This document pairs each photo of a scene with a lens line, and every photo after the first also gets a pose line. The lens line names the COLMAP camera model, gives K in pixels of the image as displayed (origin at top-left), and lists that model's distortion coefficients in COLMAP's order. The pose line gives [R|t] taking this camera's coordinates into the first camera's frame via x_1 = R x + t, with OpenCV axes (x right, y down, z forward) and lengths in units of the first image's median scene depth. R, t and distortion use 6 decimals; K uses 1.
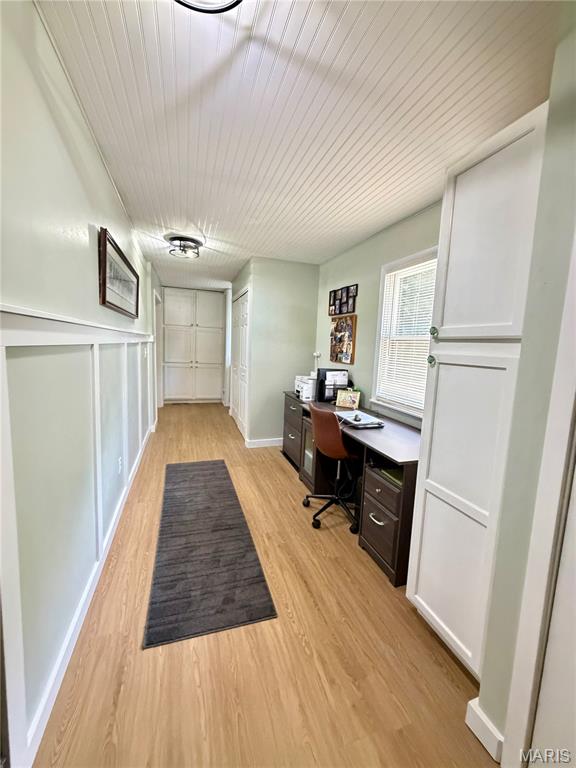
lens RADIAL K [[306.9, 0, 288.9], [0, 306.9, 381.6], [0, 0, 1]] dist [0.002482, 0.000037]
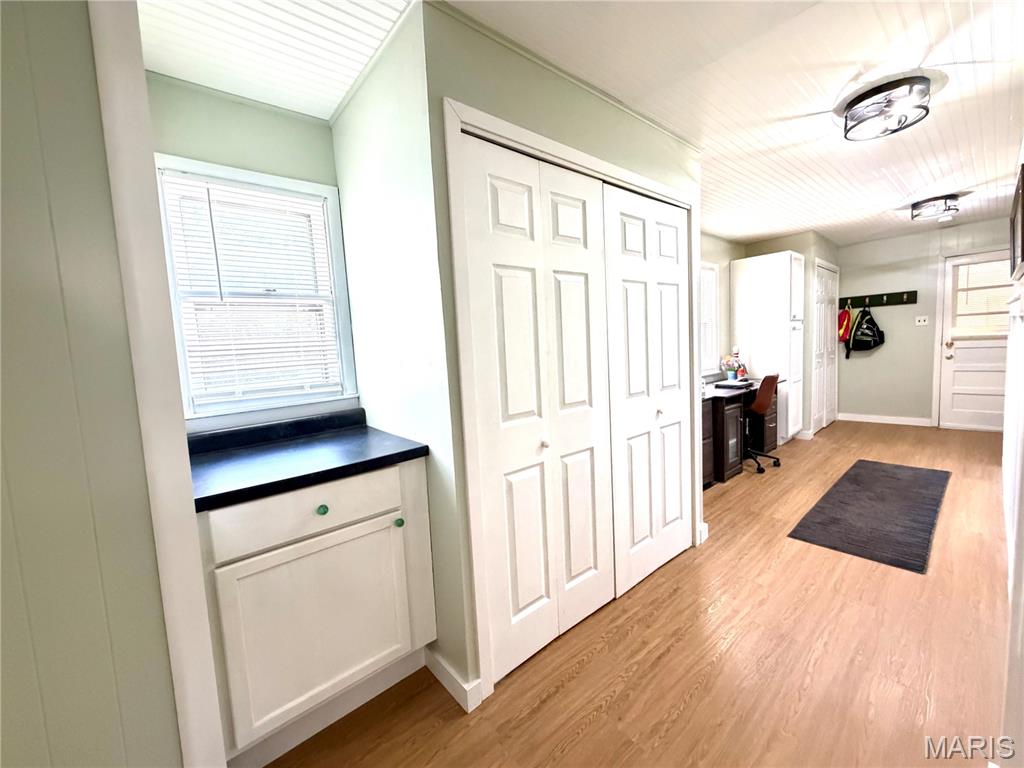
lens RADIAL K [[409.2, 0, 509.4], [0, 409.2, 383.3], [0, 0, 1]] dist [0.002482, 0.000037]
pose [[-0.368294, -0.115390, 0.922521, -0.867207], [0.147531, 0.972442, 0.180533, -0.282212], [-0.917929, 0.202590, -0.341120, 2.119797]]
